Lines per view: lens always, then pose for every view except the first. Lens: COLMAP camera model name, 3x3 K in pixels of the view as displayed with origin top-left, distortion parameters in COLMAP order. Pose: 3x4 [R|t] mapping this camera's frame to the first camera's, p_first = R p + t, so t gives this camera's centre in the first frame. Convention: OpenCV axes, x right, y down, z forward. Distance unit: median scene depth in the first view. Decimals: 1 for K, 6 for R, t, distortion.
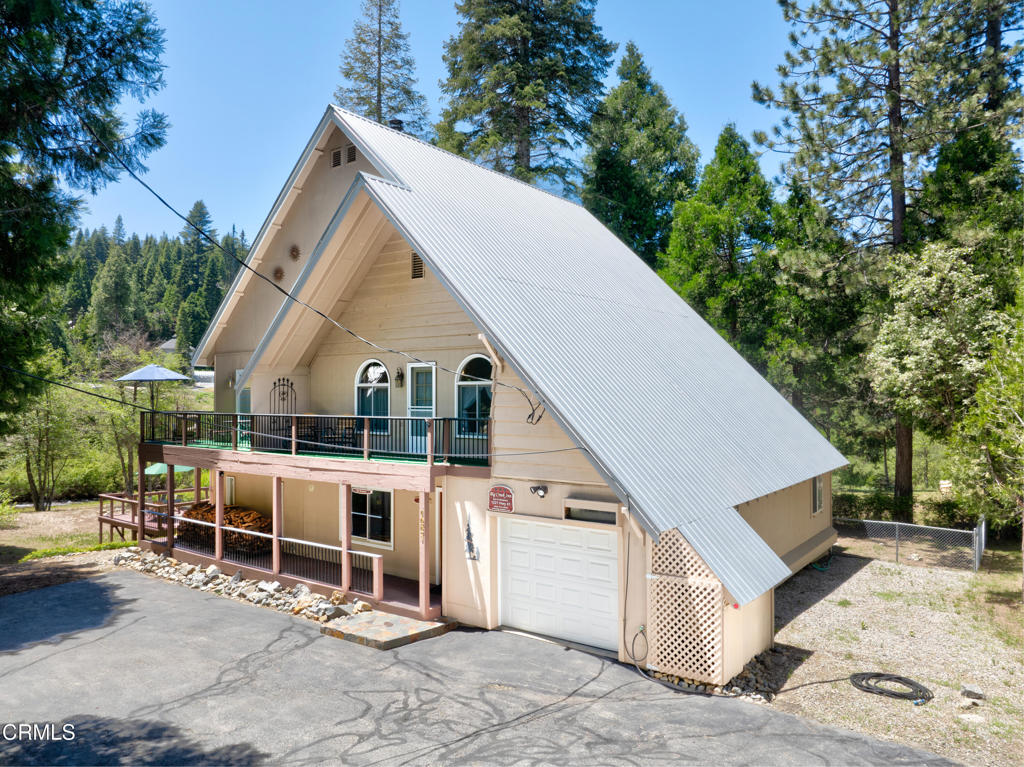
lens RADIAL K [[723.8, 0, 510.5], [0, 723.8, 385.0], [0, 0, 1]] dist [-0.042592, 0.006402]
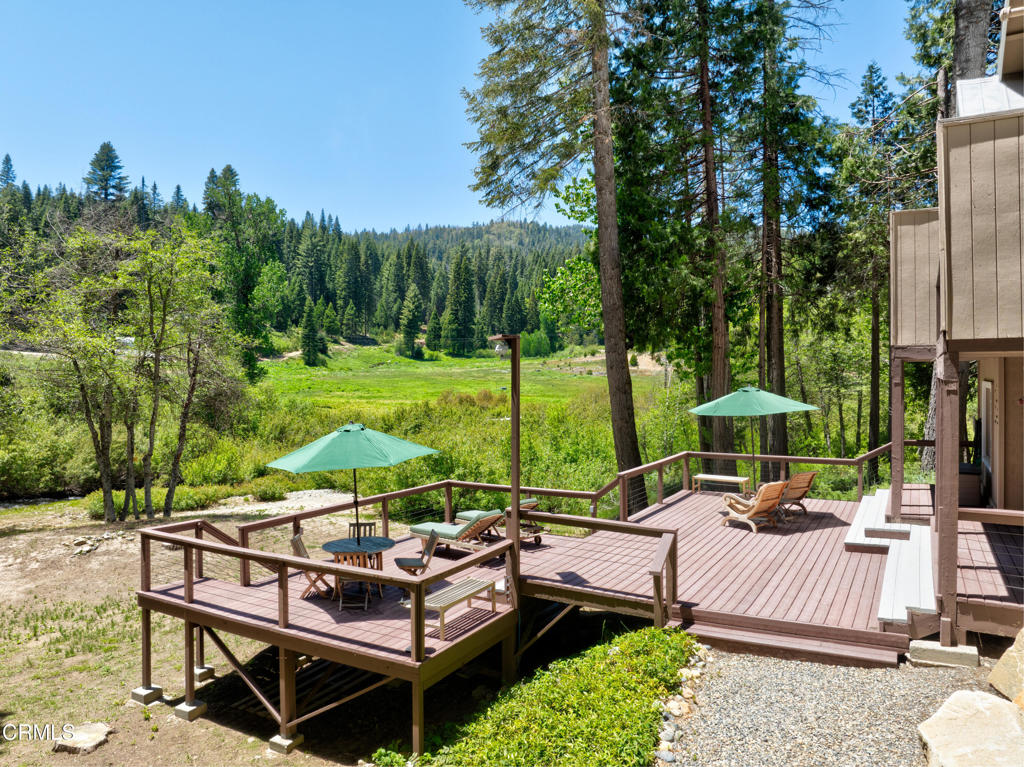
lens RADIAL K [[723.8, 0, 513.8], [0, 723.8, 381.5], [0, 0, 1]] dist [-0.042592, 0.006402]
pose [[0.992100, -0.005181, 0.125339, -0.058854], [0.002223, 0.999716, 0.023729, 0.010852], [-0.125426, -0.023263, 0.991830, 0.086934]]
